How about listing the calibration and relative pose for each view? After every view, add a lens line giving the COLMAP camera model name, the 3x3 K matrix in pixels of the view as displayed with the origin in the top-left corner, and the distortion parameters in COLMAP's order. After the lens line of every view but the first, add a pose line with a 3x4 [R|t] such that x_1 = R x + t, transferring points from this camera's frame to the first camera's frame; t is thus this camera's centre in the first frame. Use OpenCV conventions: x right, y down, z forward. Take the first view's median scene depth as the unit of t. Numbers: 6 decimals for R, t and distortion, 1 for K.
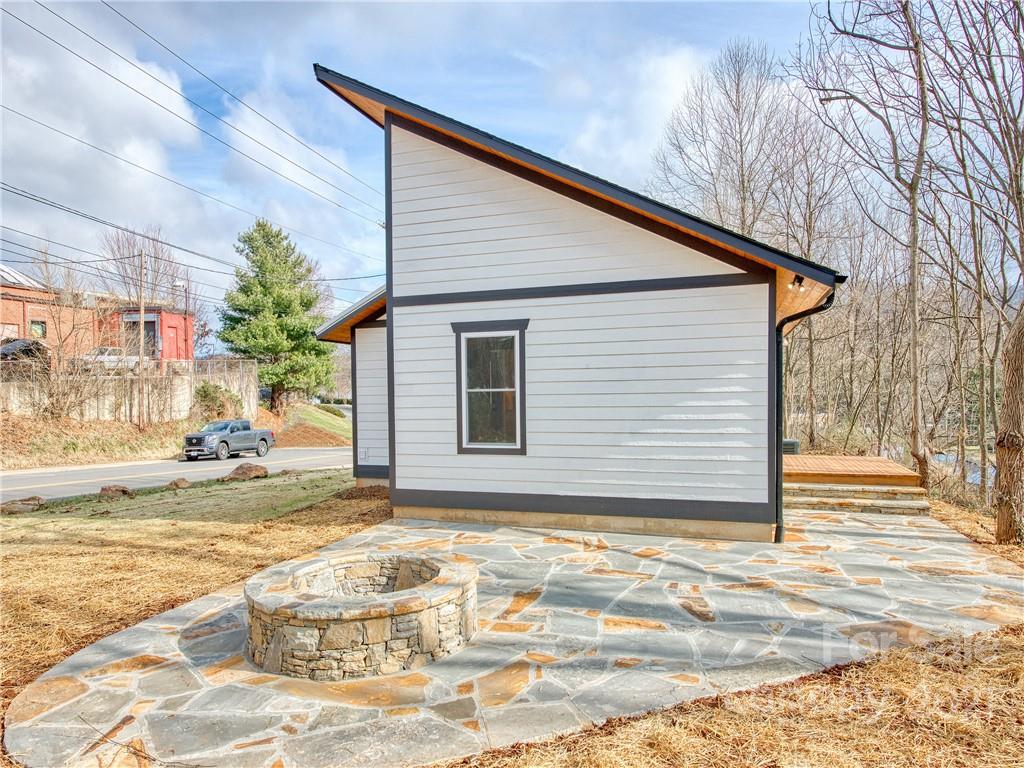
lens RADIAL K [[657.8, 0, 496.5], [0, 657.8, 407.8], [0, 0, 1]] dist [0.010507, -0.006544]
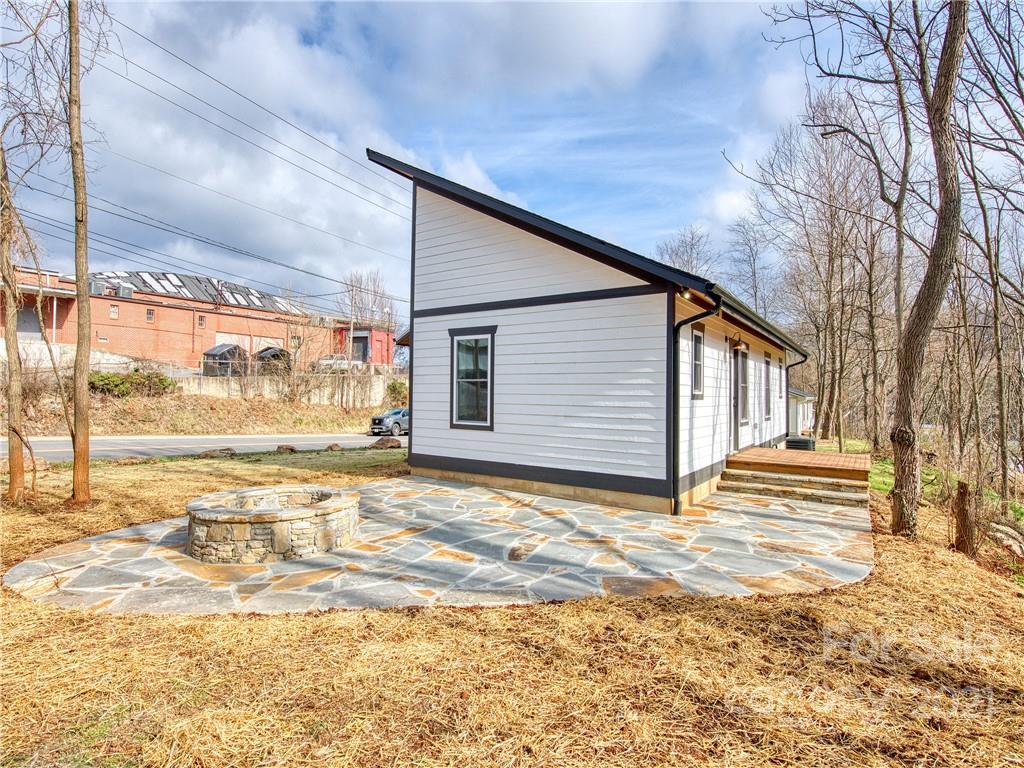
lens RADIAL K [[526.0, 0, 510.4], [0, 526.0, 385.7], [0, 0, 1]] dist [-0.001448, -0.000977]
pose [[0.961828, 0.024850, -0.272523, 0.353566], [-0.036484, 0.998623, -0.037708, 0.020949], [0.271211, 0.046212, 0.961410, 0.020852]]
